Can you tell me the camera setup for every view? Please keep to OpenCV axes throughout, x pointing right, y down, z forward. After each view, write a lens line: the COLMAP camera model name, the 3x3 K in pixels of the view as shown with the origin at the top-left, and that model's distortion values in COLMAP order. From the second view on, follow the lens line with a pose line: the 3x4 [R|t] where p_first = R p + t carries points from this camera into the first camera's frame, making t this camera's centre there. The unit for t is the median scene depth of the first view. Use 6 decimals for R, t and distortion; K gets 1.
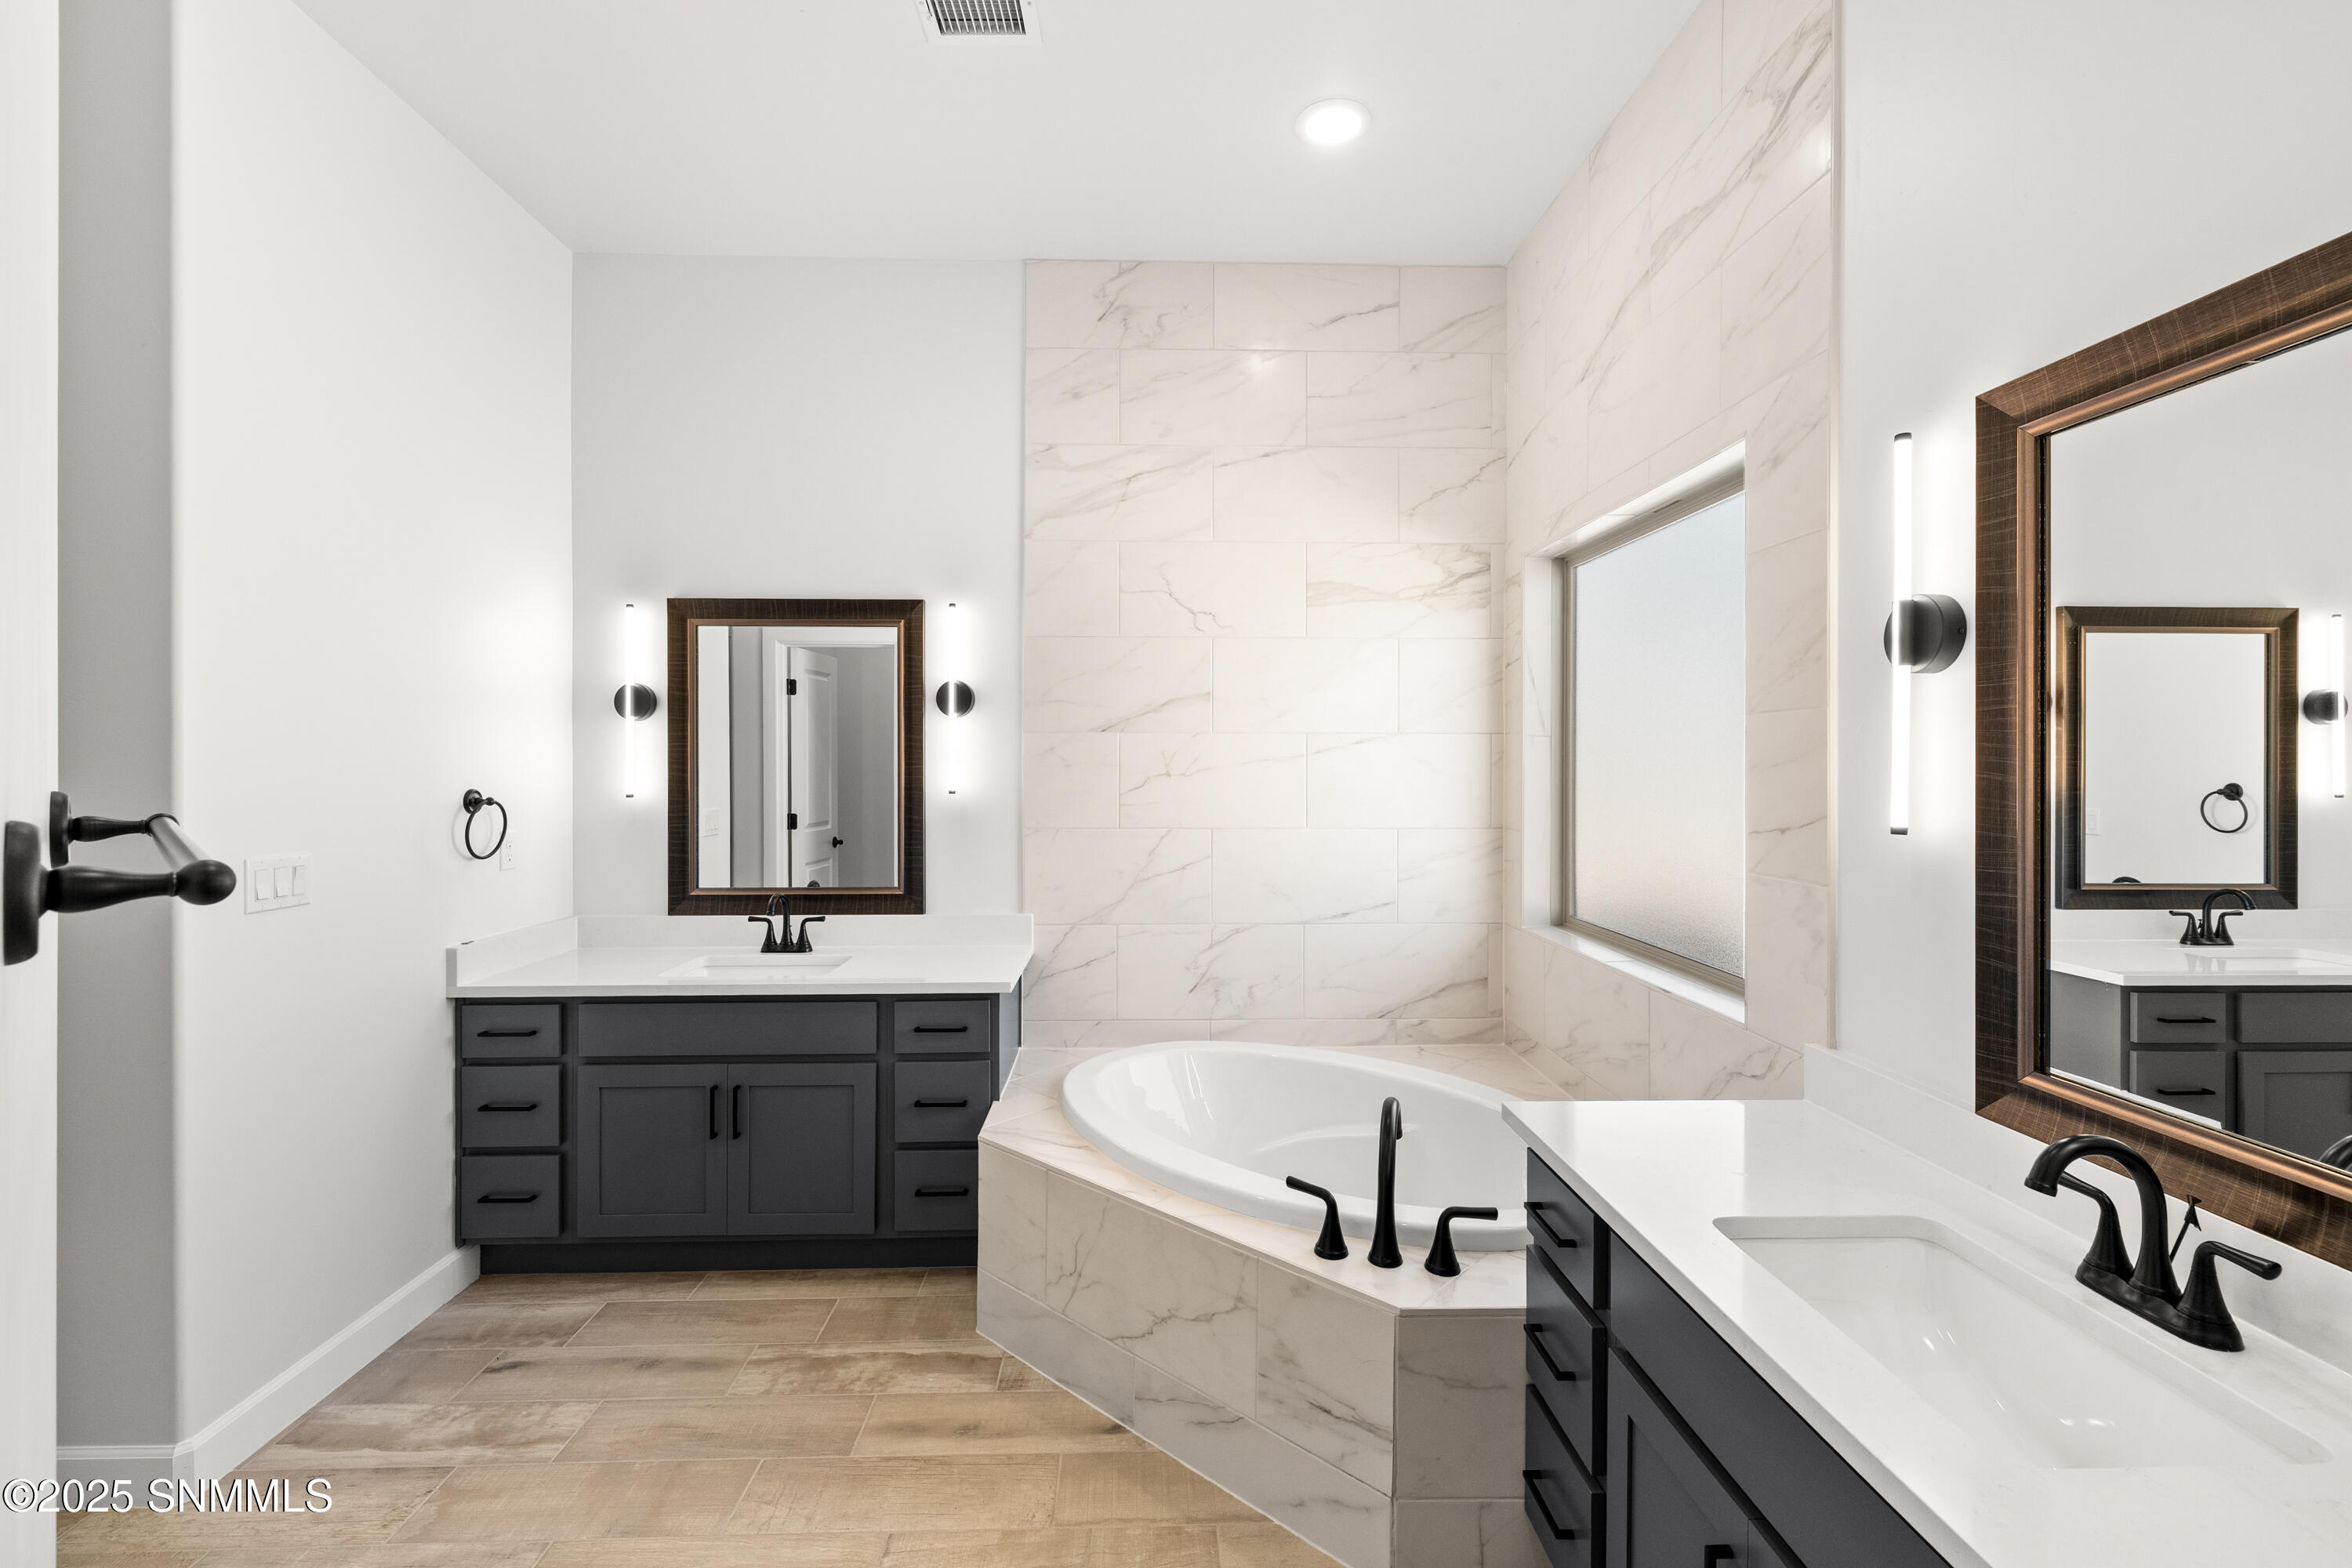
lens RADIAL K [[990.2, 0, 1171.5], [0, 990.2, 772.4], [0, 0, 1]] dist [0.001308, 0.000073]
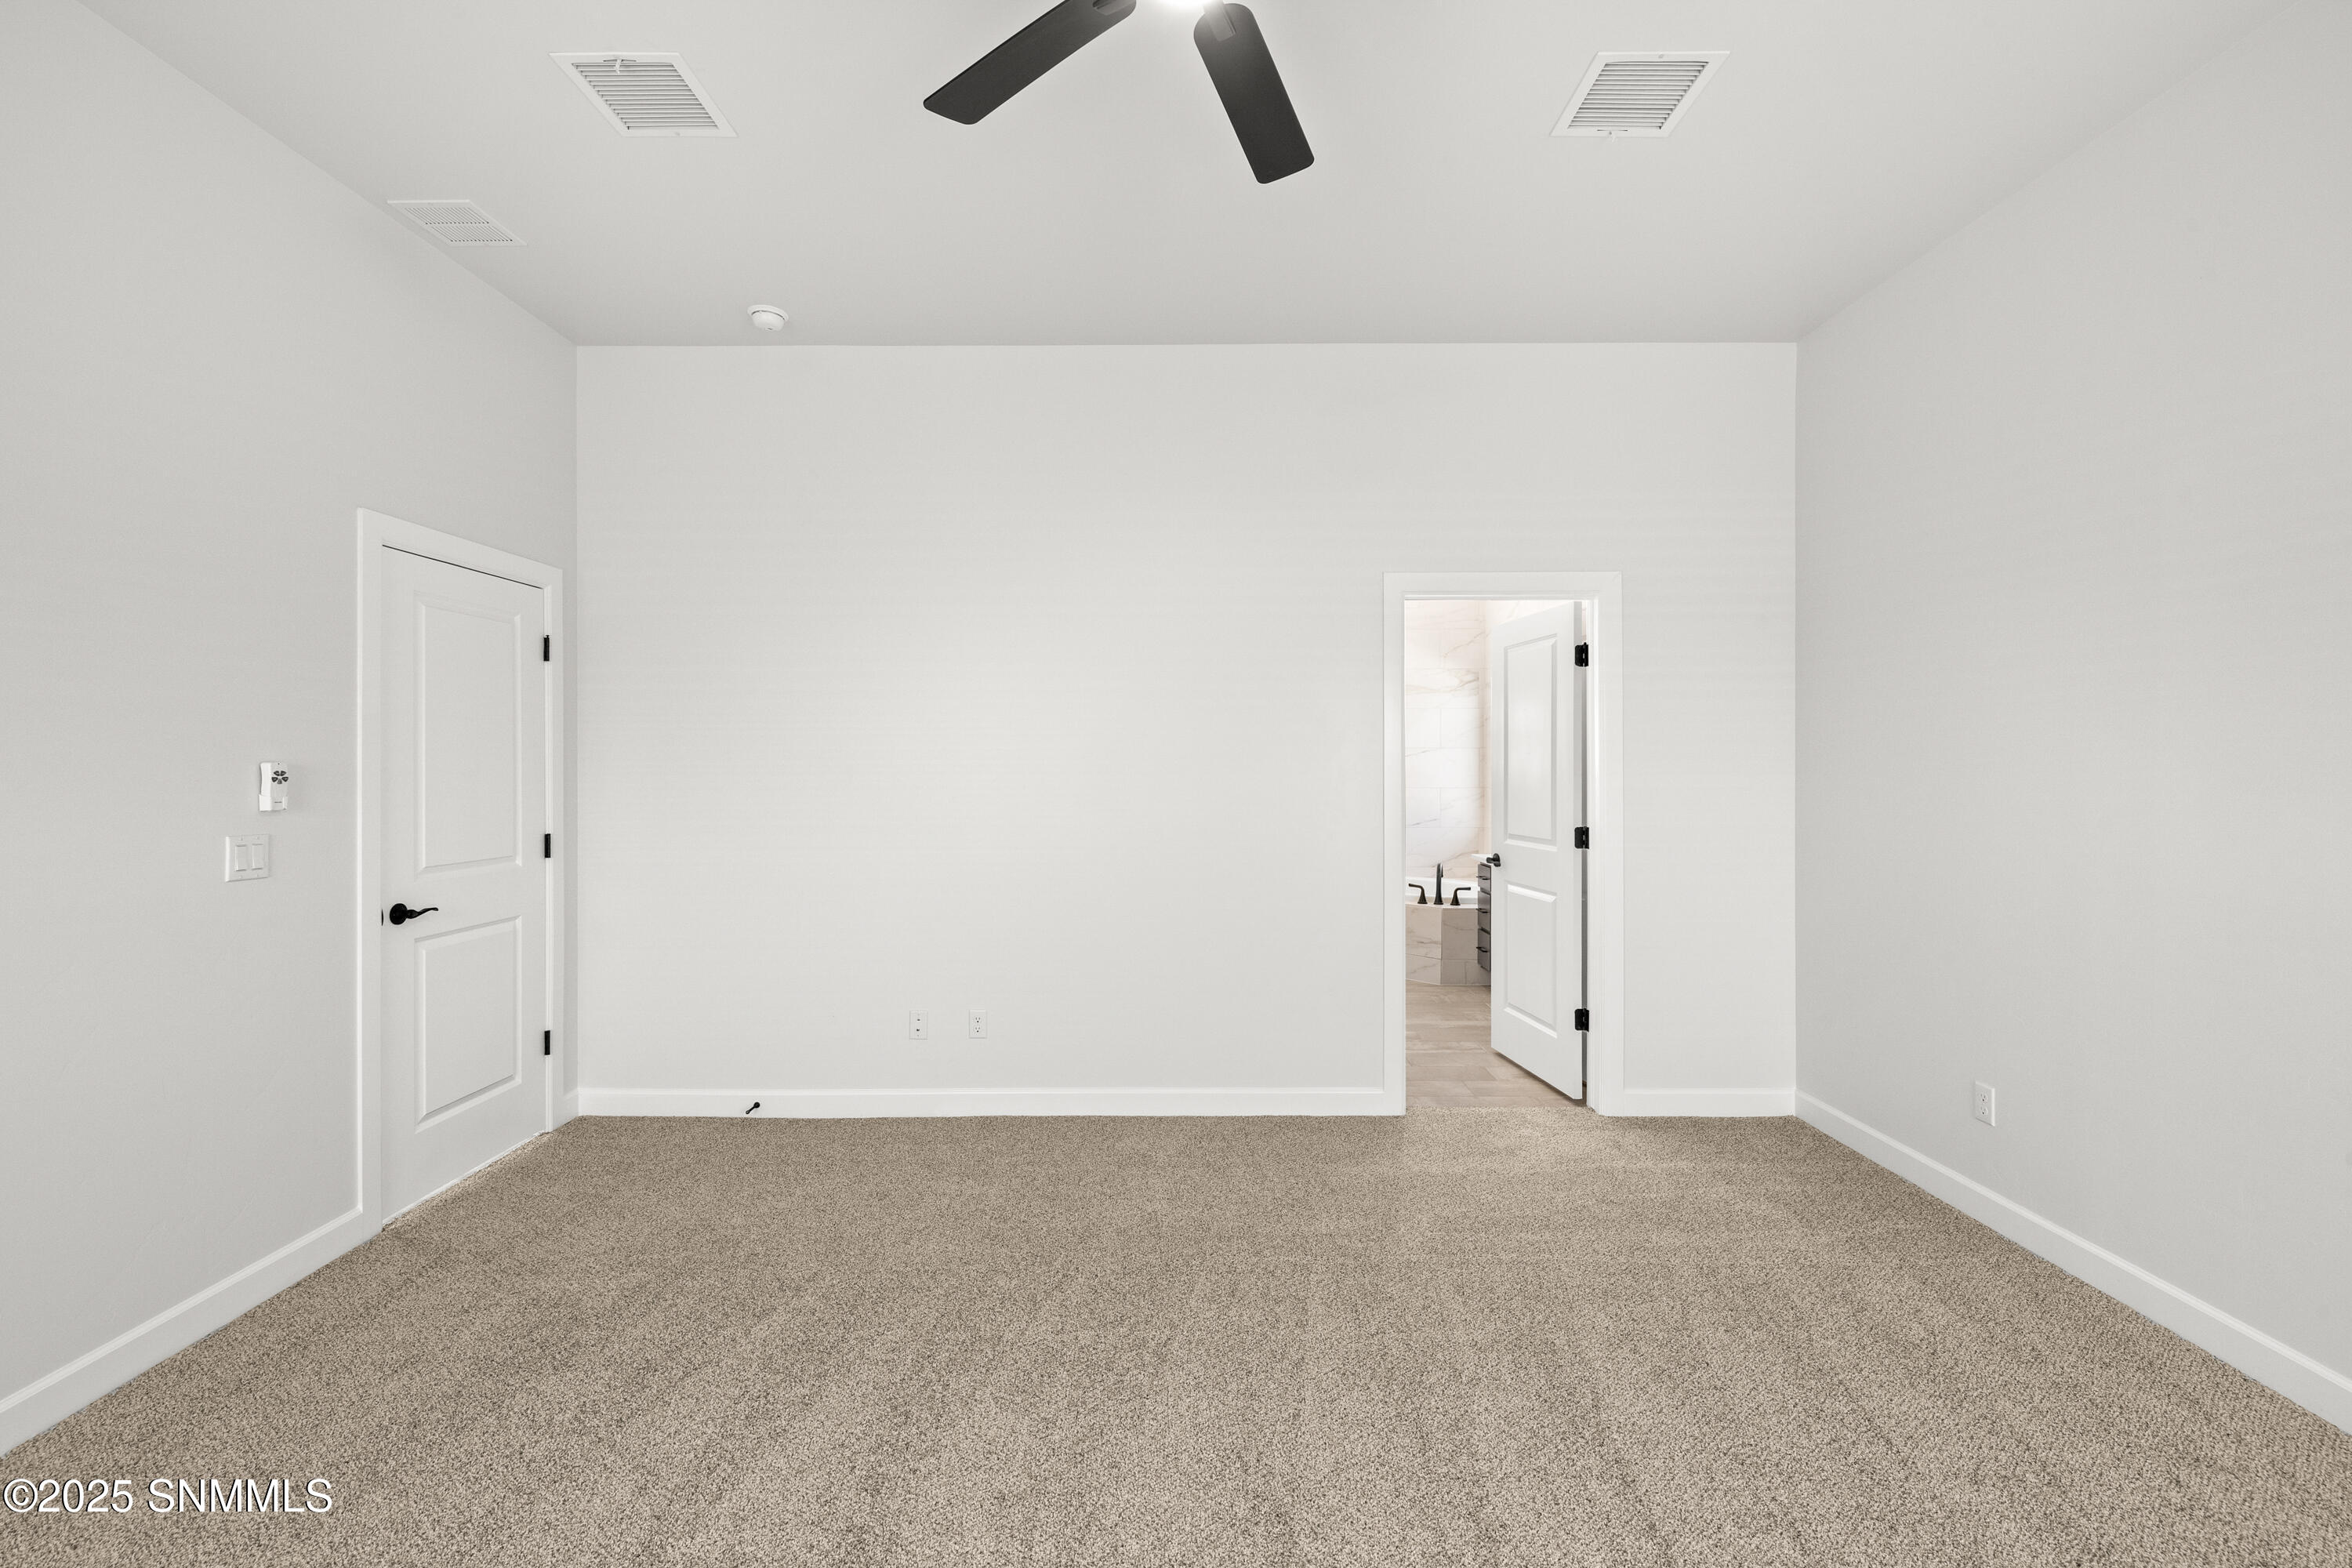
lens RADIAL K [[990.2, 0, 1174.3], [0, 990.2, 774.1], [0, 0, 1]] dist [0.001308, 0.000073]
pose [[0.999740, 0.002005, -0.022701, -0.360693], [-0.002004, 0.999998, 0.000069, 0.024120], [0.022702, -0.000023, 0.999742, -1.419238]]
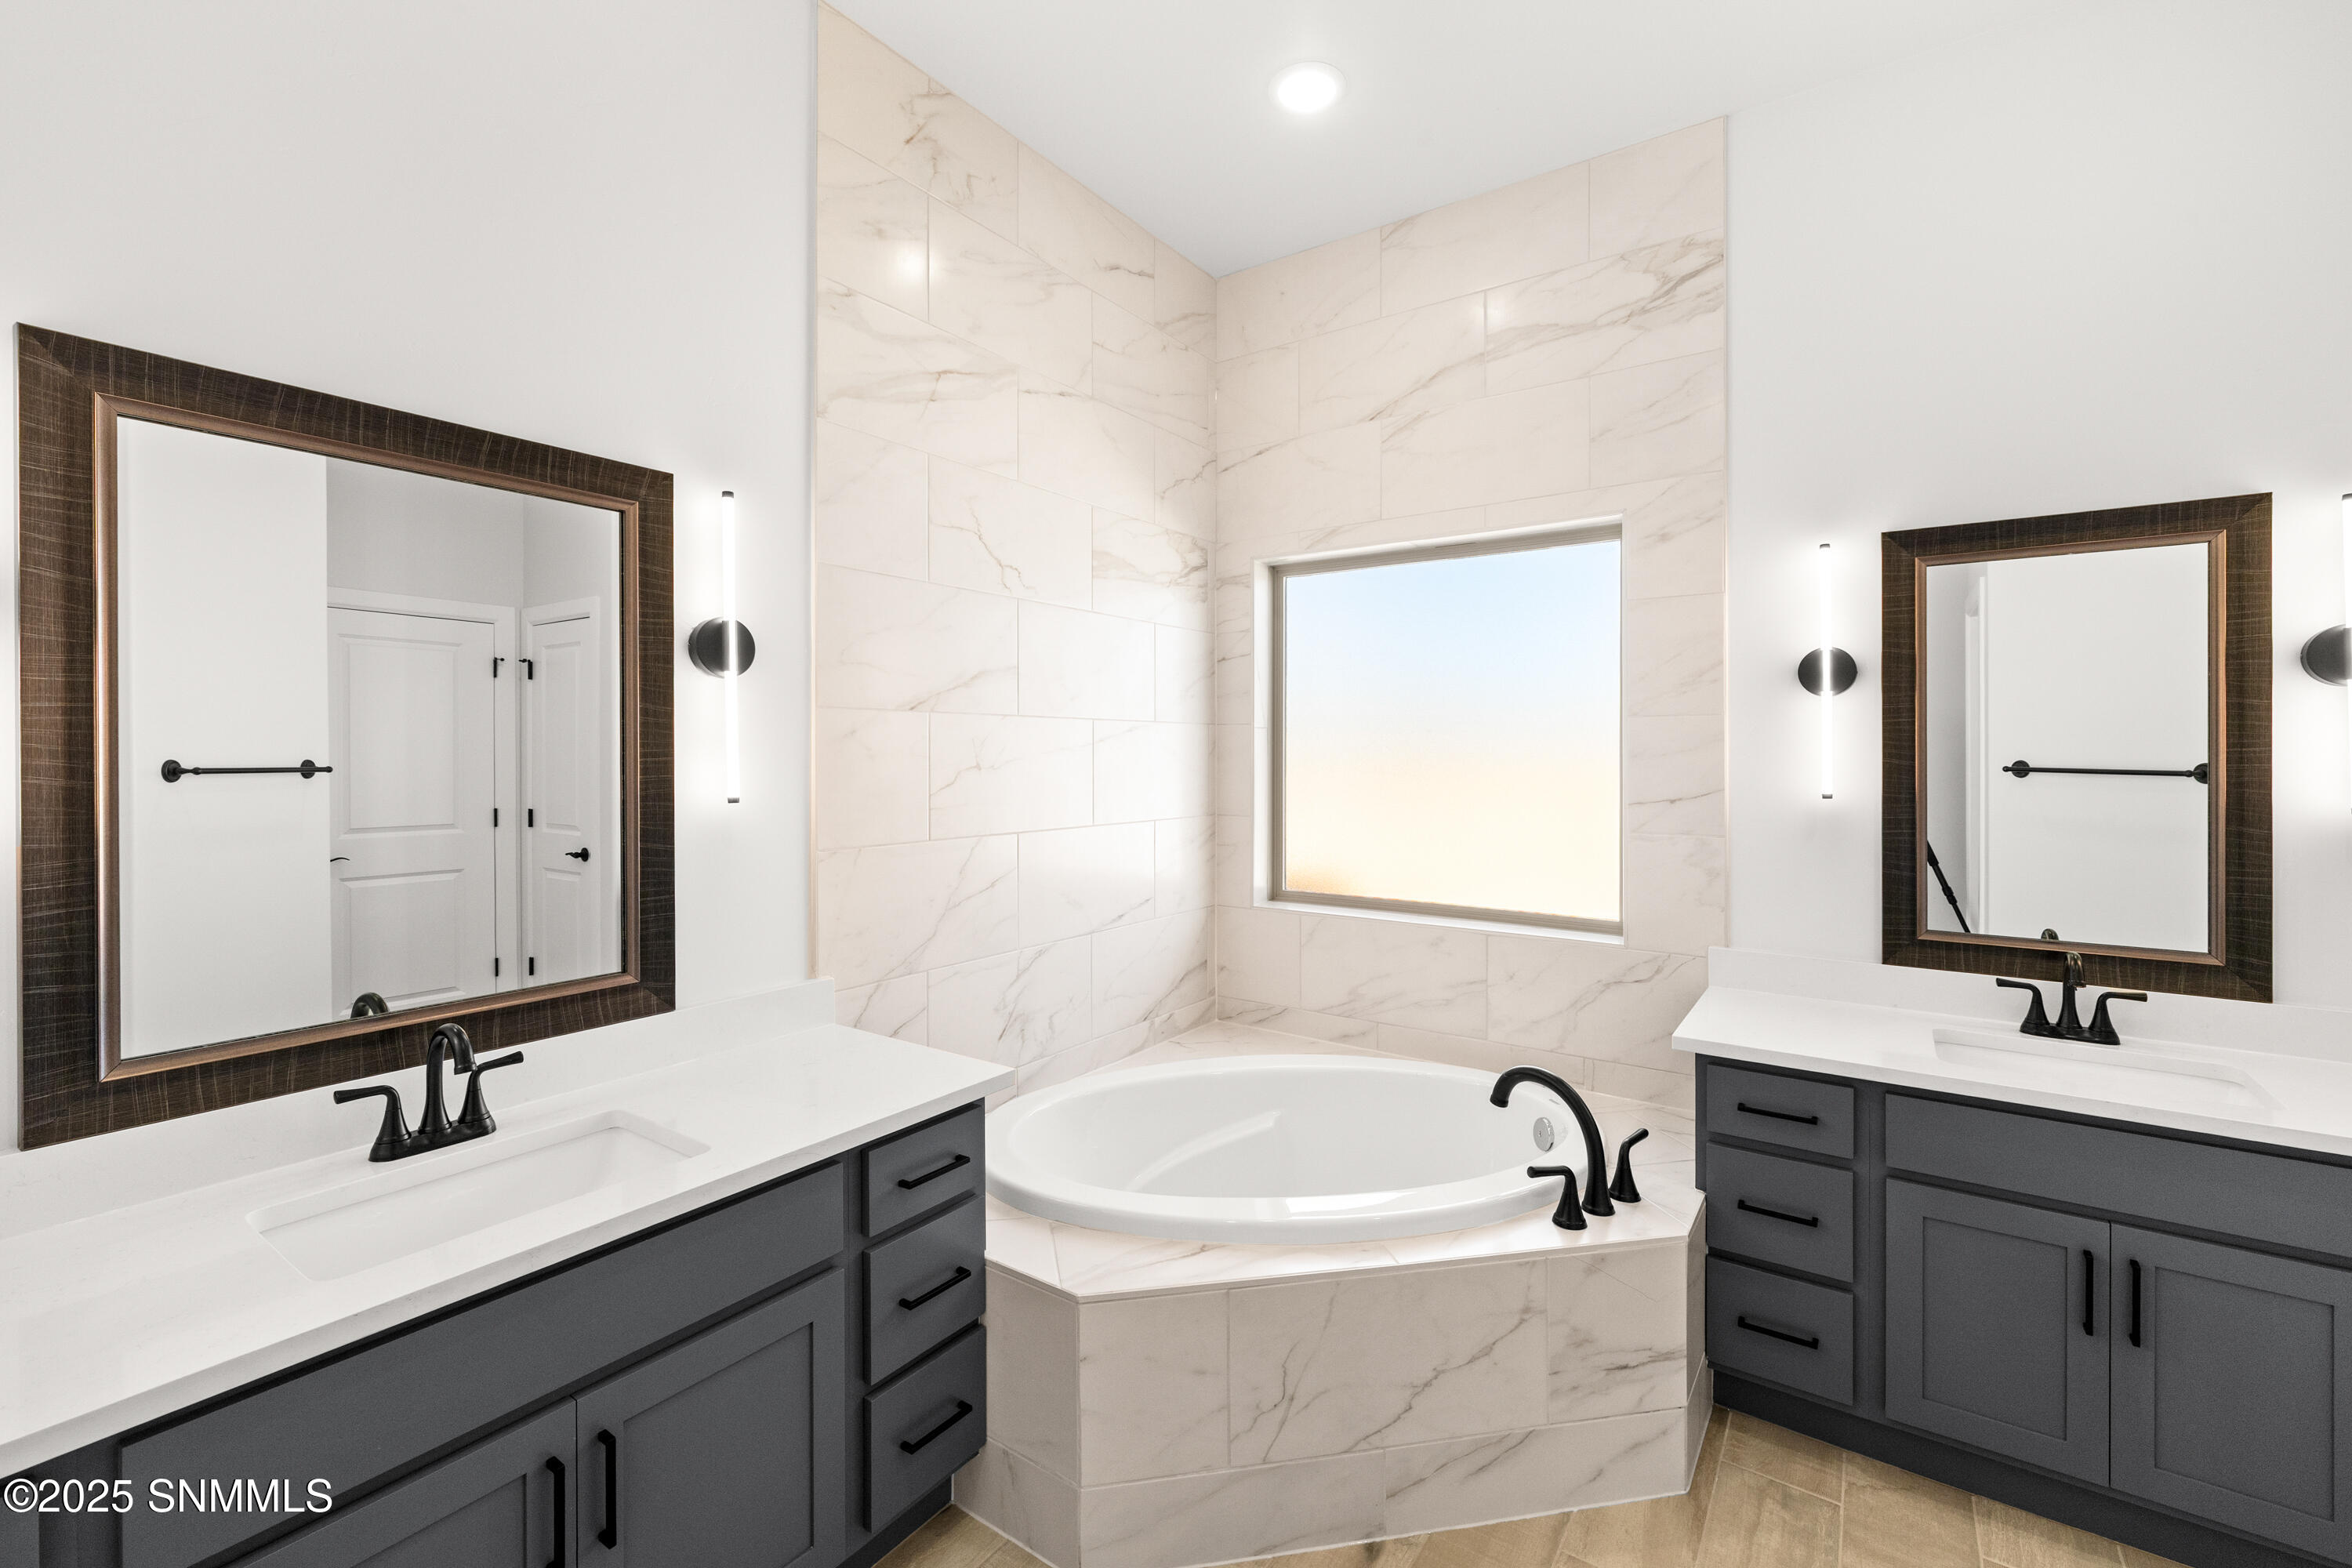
lens RADIAL K [[990.2, 0, 1168.6], [0, 990.2, 760.0], [0, 0, 1]] dist [0.001308, 0.000073]
pose [[0.607946, -0.006416, 0.793953, -0.536498], [0.007334, 0.999970, 0.002465, -0.004614], [-0.793945, 0.004324, 0.607975, 0.408733]]
